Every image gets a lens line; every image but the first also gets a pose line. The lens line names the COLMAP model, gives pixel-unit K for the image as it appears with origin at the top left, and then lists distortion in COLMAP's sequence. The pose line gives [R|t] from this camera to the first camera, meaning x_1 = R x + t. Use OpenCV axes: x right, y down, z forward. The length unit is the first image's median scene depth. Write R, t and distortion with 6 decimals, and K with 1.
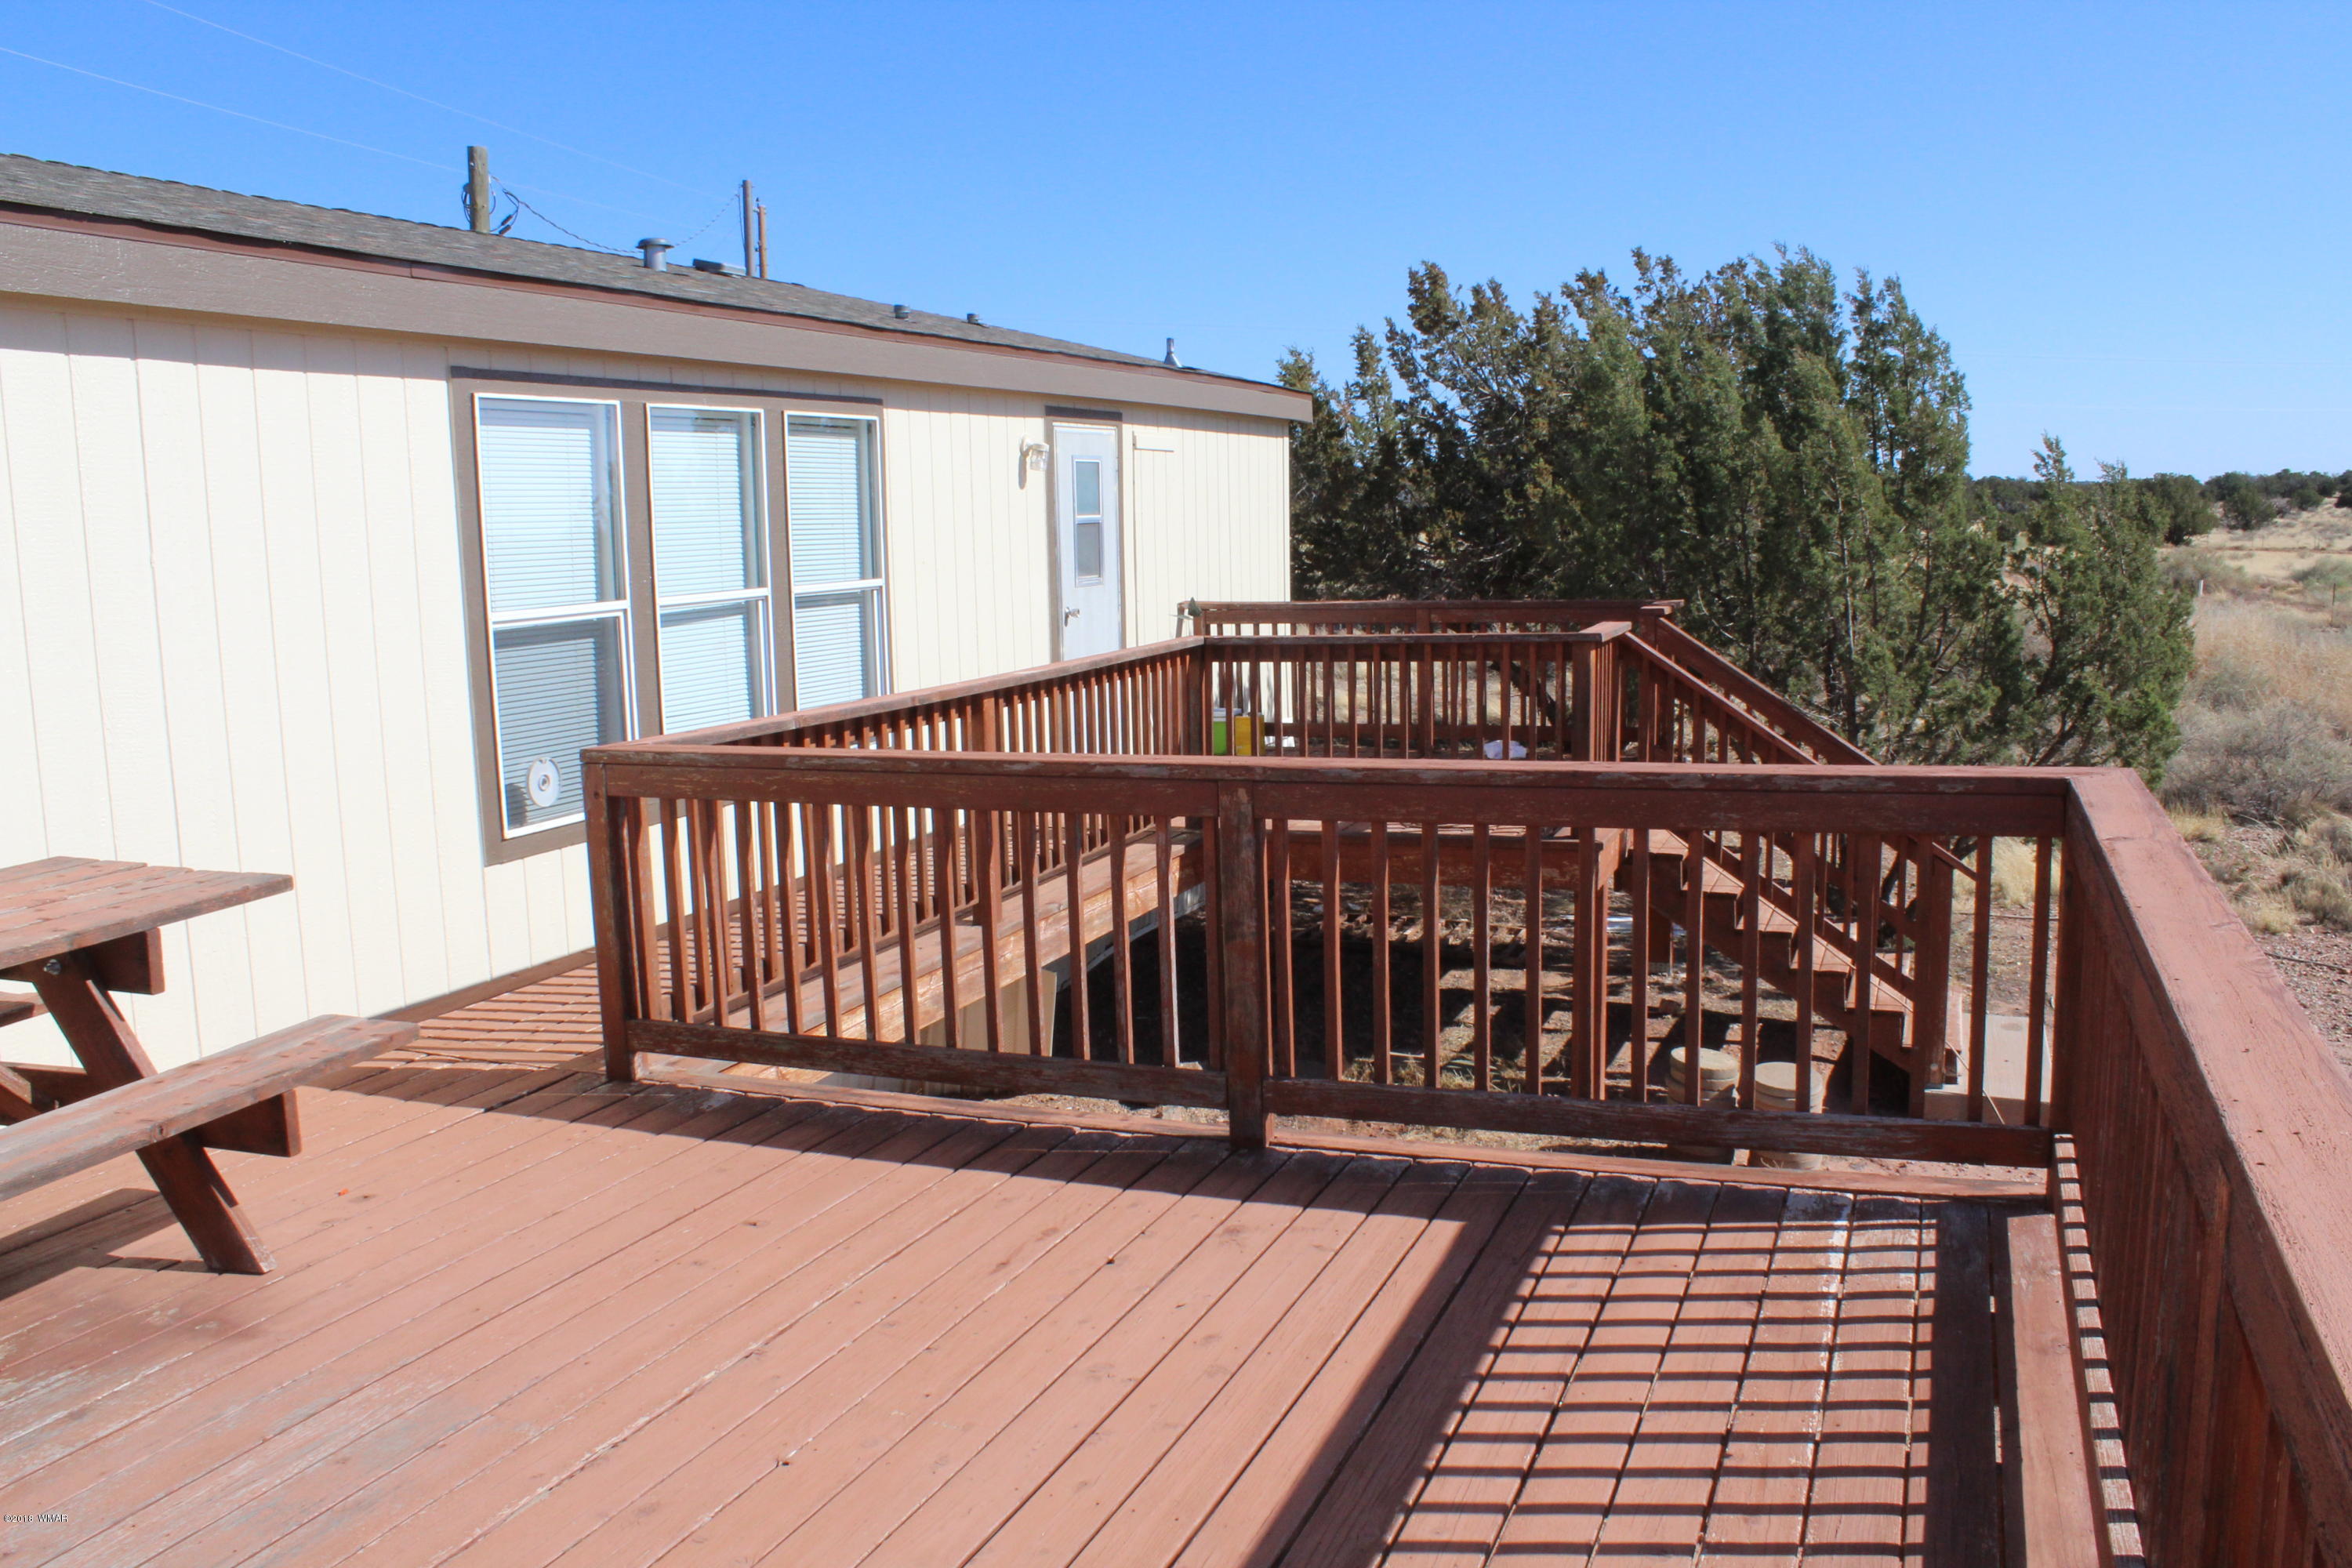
lens RADIAL K [[1957.7, 0, 1175.1], [0, 1957.7, 776.9], [0, 0, 1]] dist [-0.155228, 0.133045]
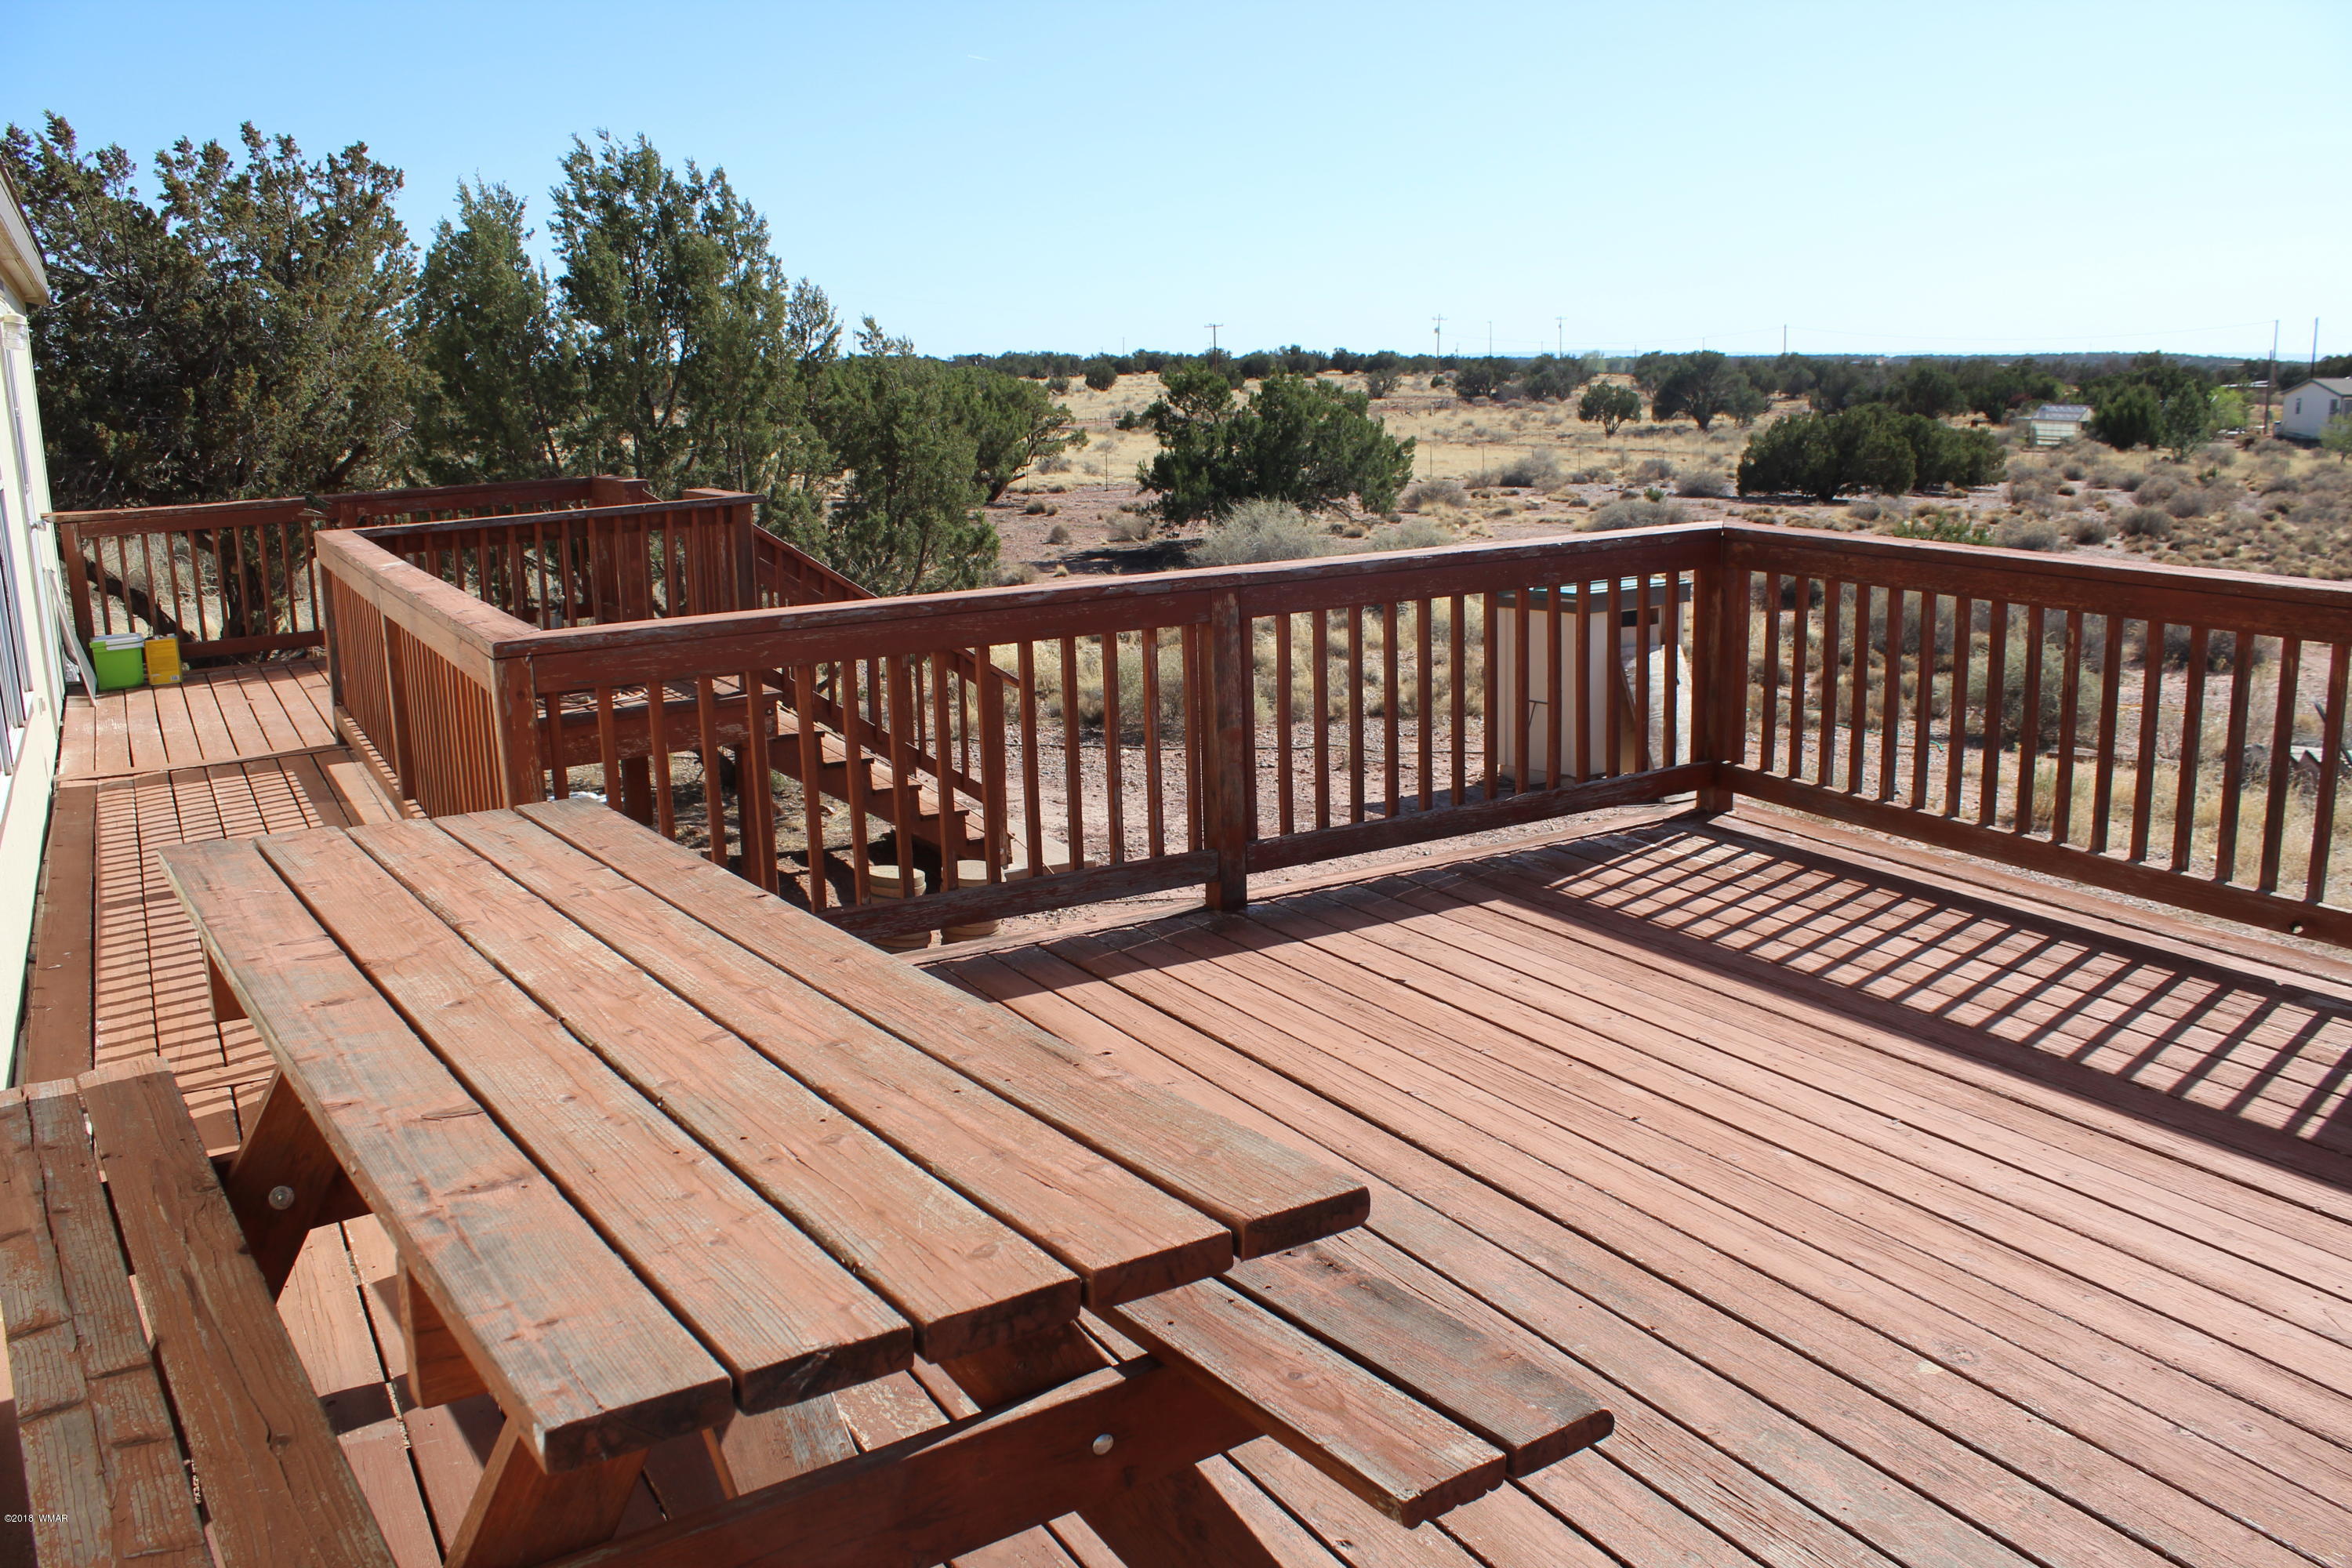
lens RADIAL K [[1957.7, 0, 1170.7], [0, 1957.7, 788.7], [0, 0, 1]] dist [-0.155228, 0.133045]
pose [[0.641906, -0.159030, 0.750111, -0.925804], [0.117270, 0.987109, 0.108922, -0.010718], [-0.757763, 0.018048, 0.652280, 0.302937]]
